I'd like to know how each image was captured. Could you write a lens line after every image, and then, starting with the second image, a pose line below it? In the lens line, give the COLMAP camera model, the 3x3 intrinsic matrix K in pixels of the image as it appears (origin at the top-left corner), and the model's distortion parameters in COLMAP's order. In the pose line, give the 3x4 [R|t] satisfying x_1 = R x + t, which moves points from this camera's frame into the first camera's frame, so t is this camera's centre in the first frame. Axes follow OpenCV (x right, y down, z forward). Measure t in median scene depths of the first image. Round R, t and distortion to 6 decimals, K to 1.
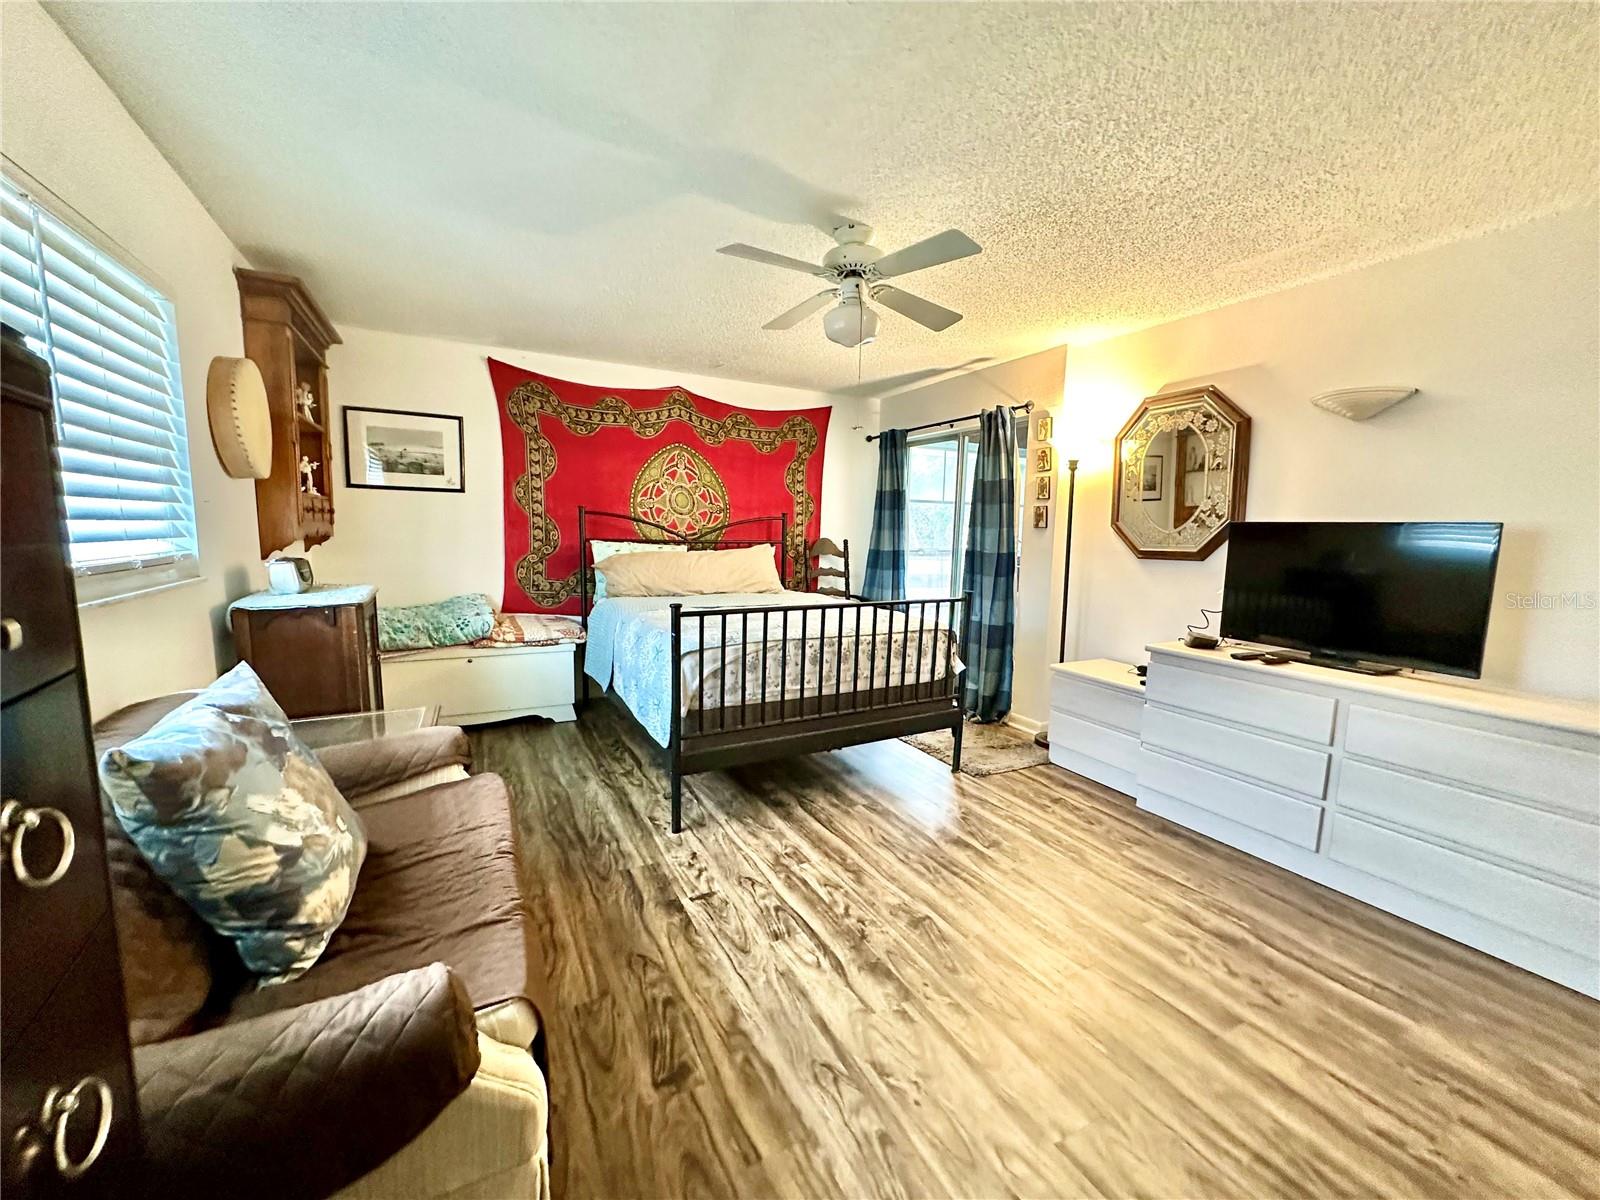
lens RADIAL K [[643.0, 0, 800.8], [0, 643.0, 600.2], [0, 0, 1]] dist [-0.002464, 0.001180]
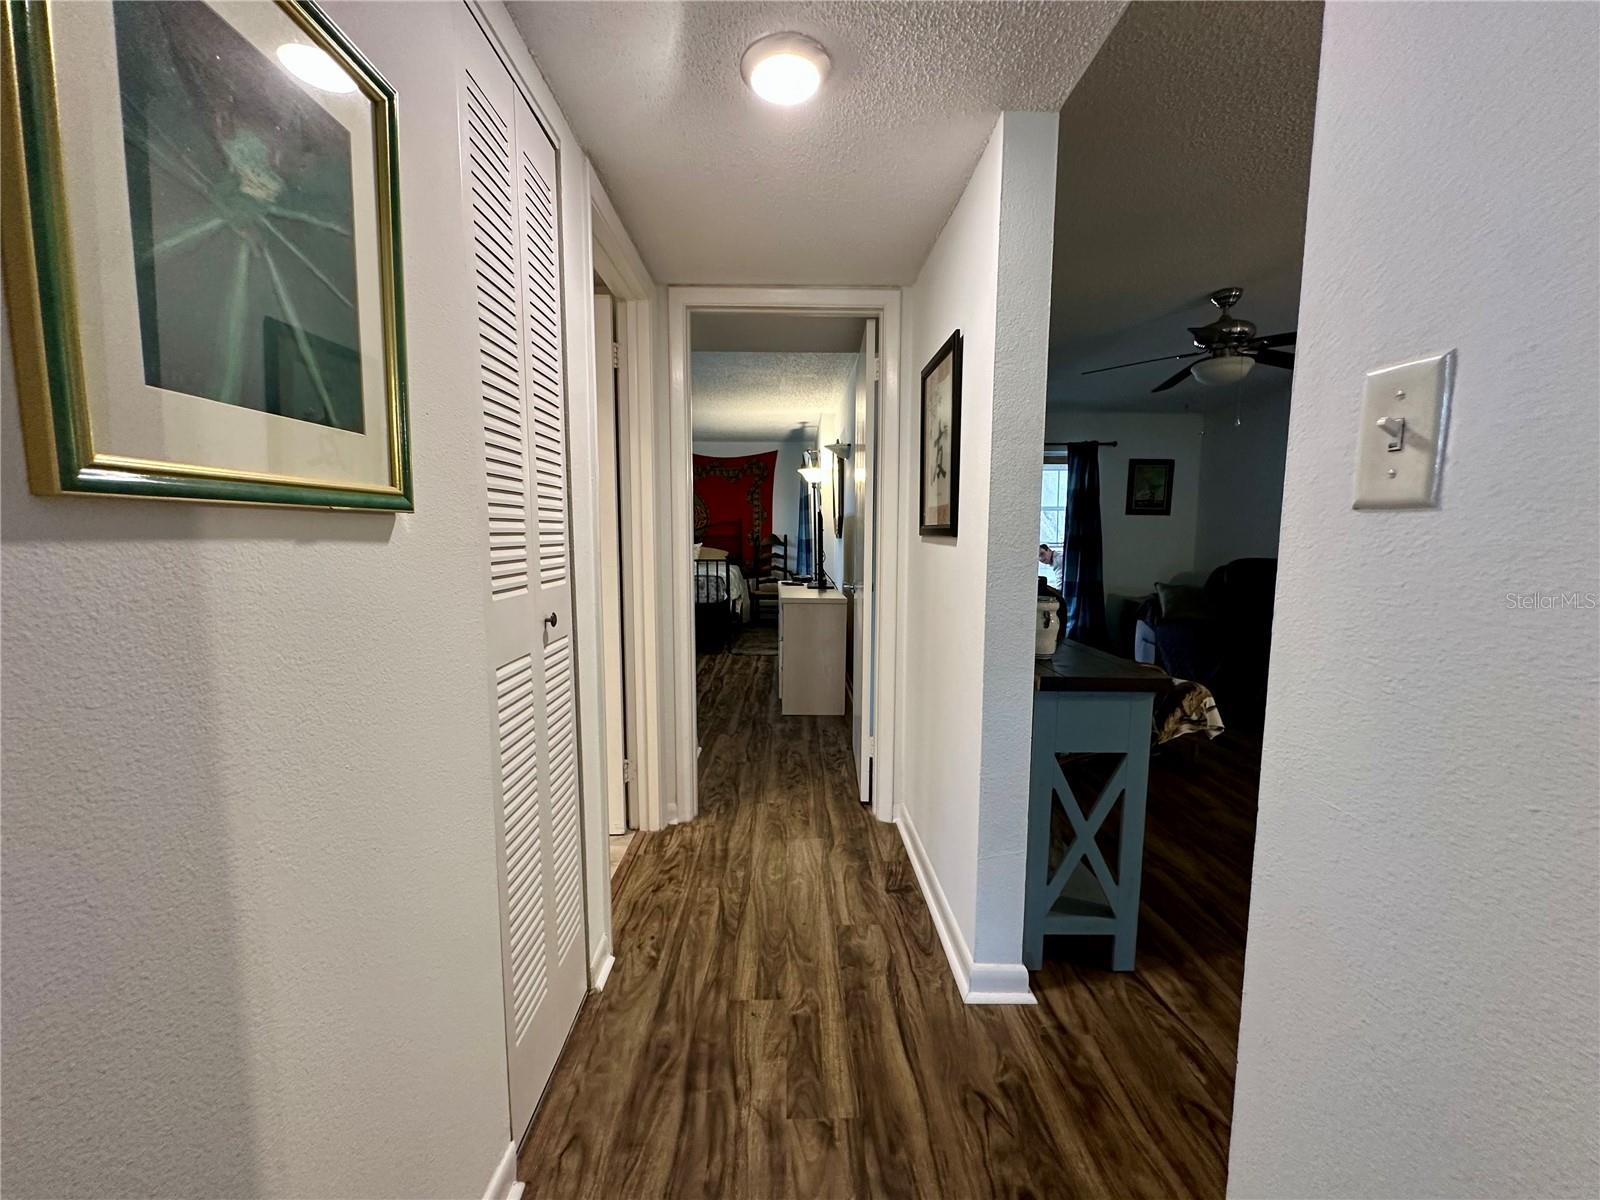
lens RADIAL K [[643.0, 0, 800.8], [0, 643.0, 600.2], [0, 0, 1]] dist [-0.002464, 0.001180]
pose [[0.895974, 0.027135, -0.443276, 1.385554], [-0.034454, 0.999370, -0.008465, 0.131599], [0.442767, 0.022857, 0.896345, -0.650375]]
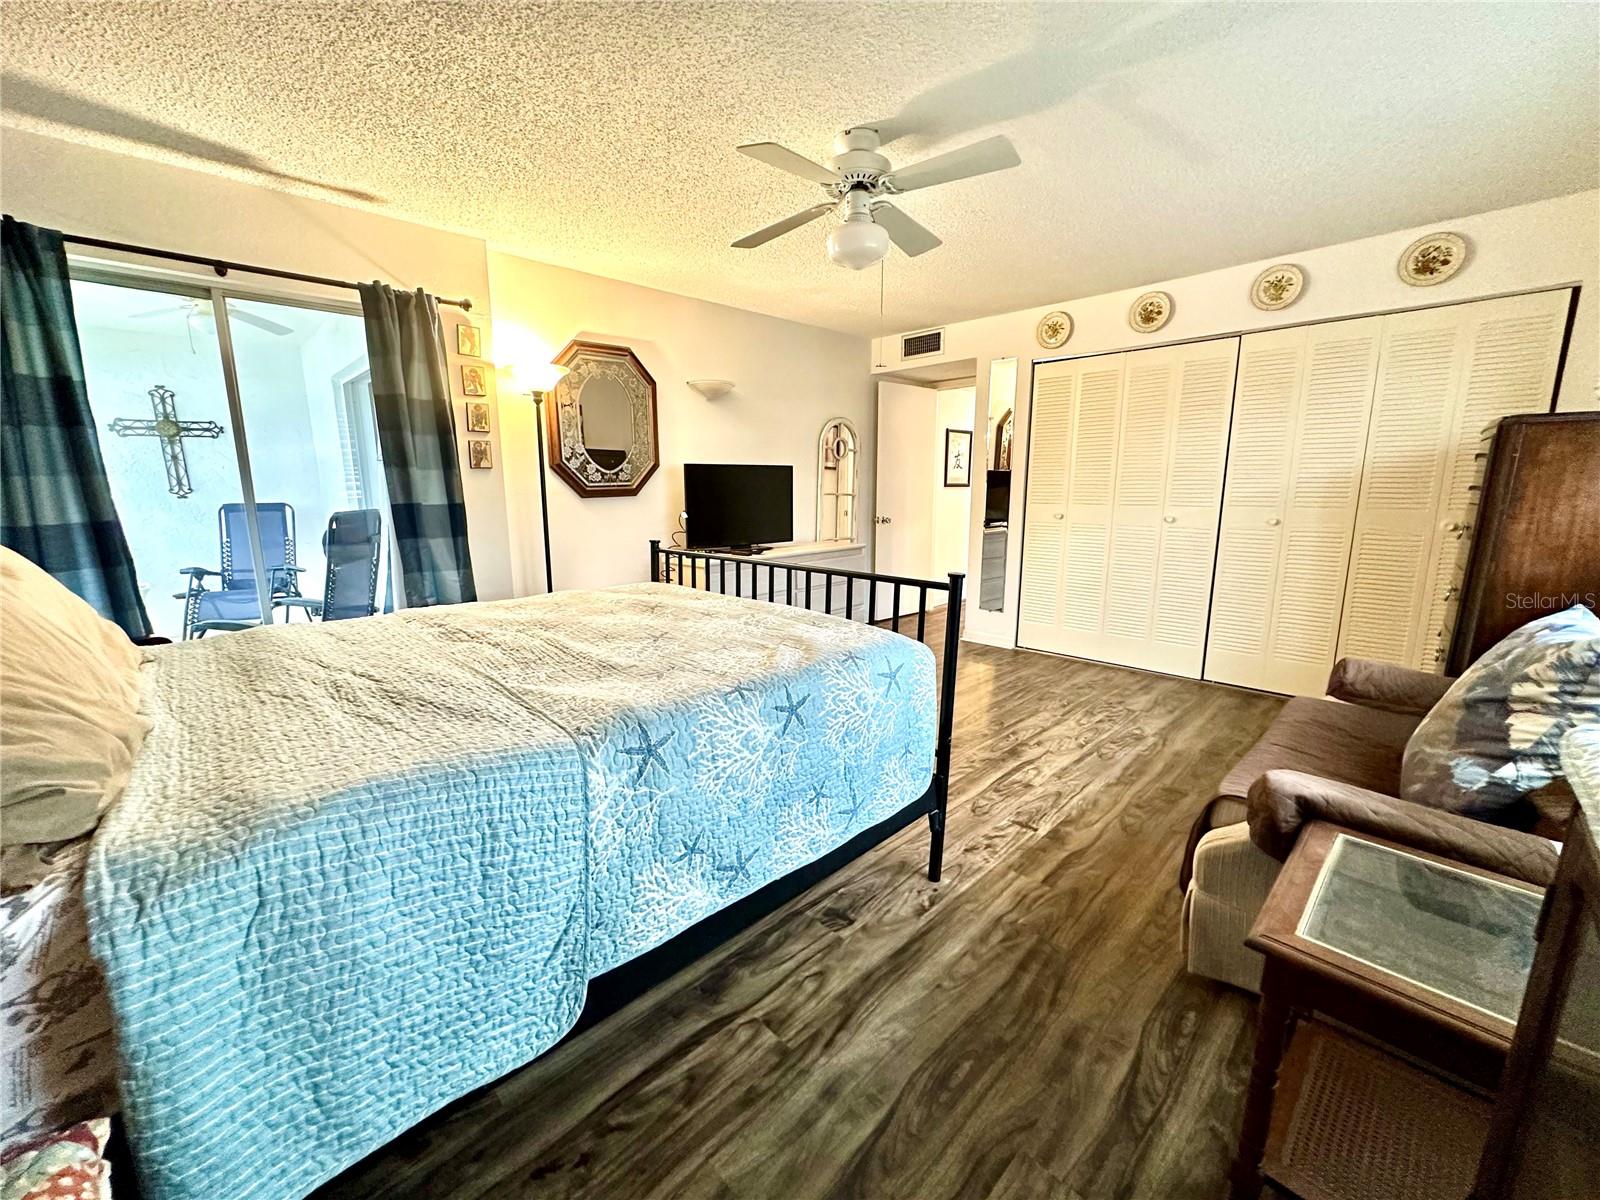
lens RADIAL K [[643.0, 0, 800.8], [0, 643.0, 600.2], [0, 0, 1]] dist [-0.002464, 0.001180]
pose [[-0.297698, -0.189633, 0.935636, -0.678744], [0.111095, 0.966532, 0.231243, -0.122998], [-0.948174, 0.172785, -0.266668, 1.117064]]
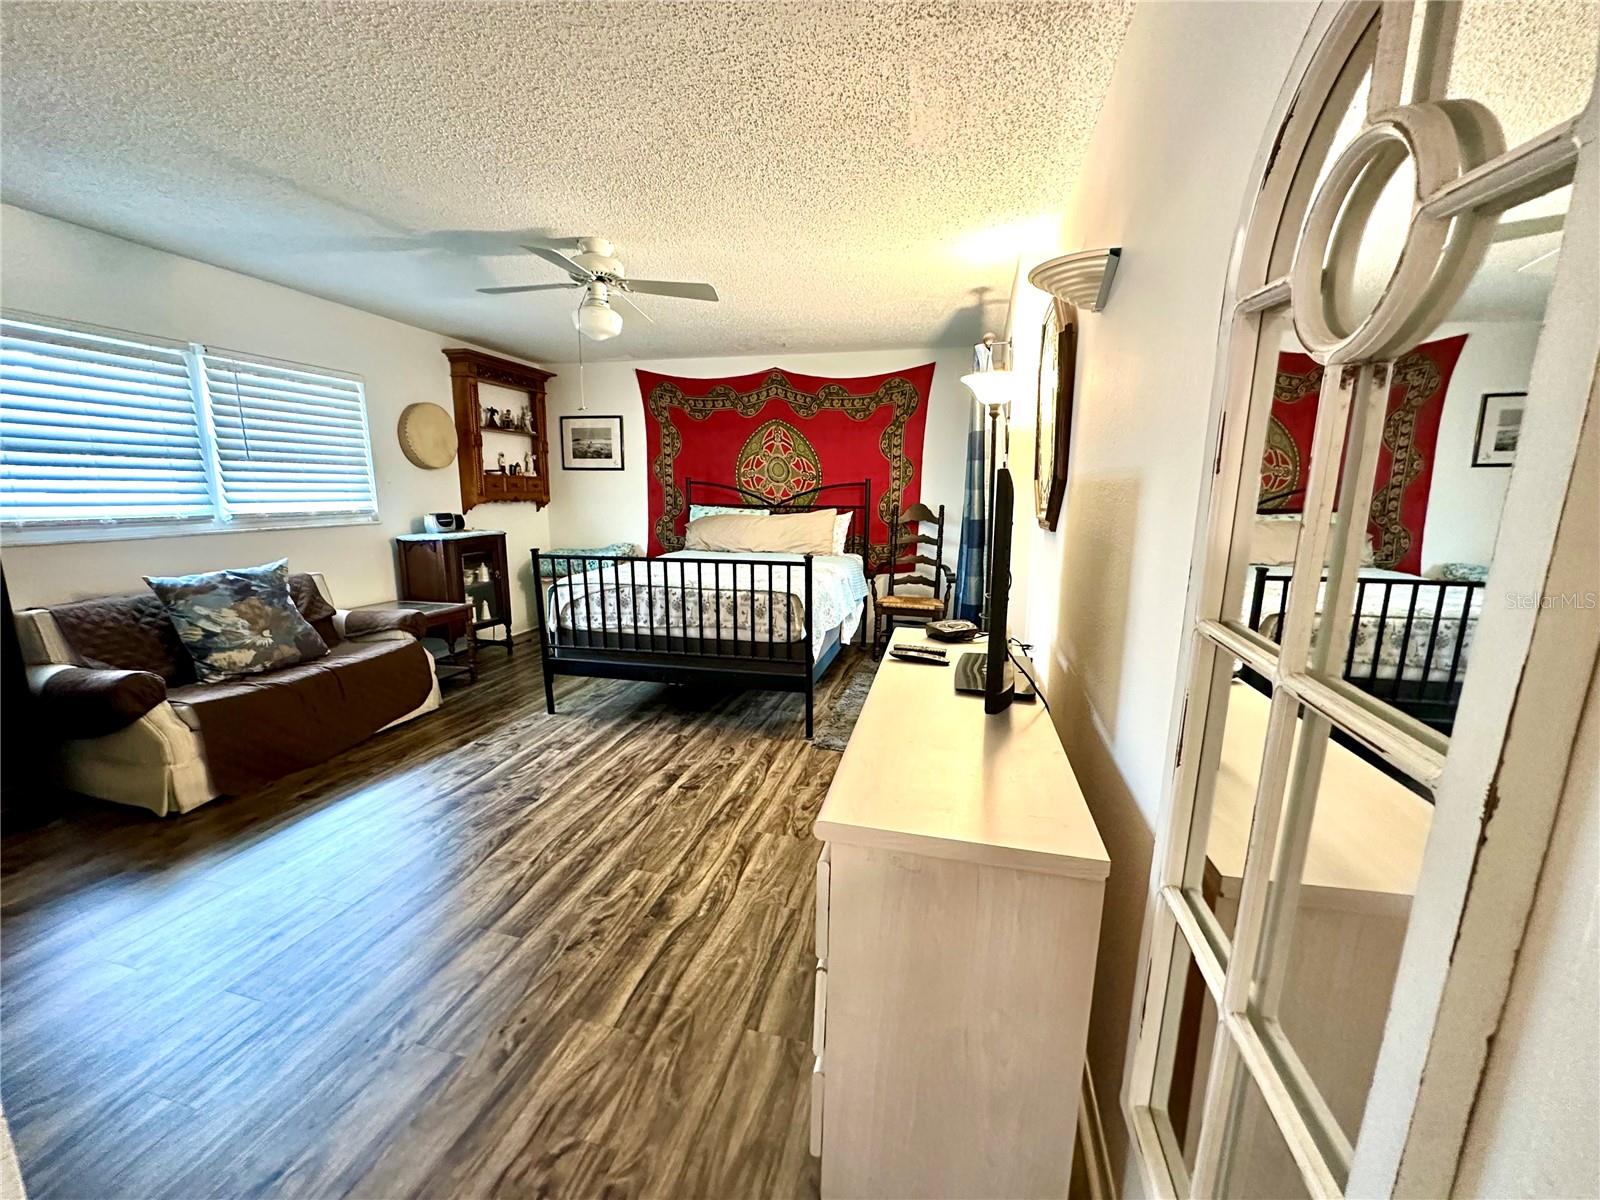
lens RADIAL K [[640.4, 0, 797.7], [0, 640.4, 605.4], [0, 0, 1]] dist [-0.001827, 0.000191]
pose [[0.741258, 0.104712, -0.663002, 0.953930], [-0.067719, 0.994383, 0.081337, -0.018752], [0.667795, -0.015394, 0.744186, 0.281802]]
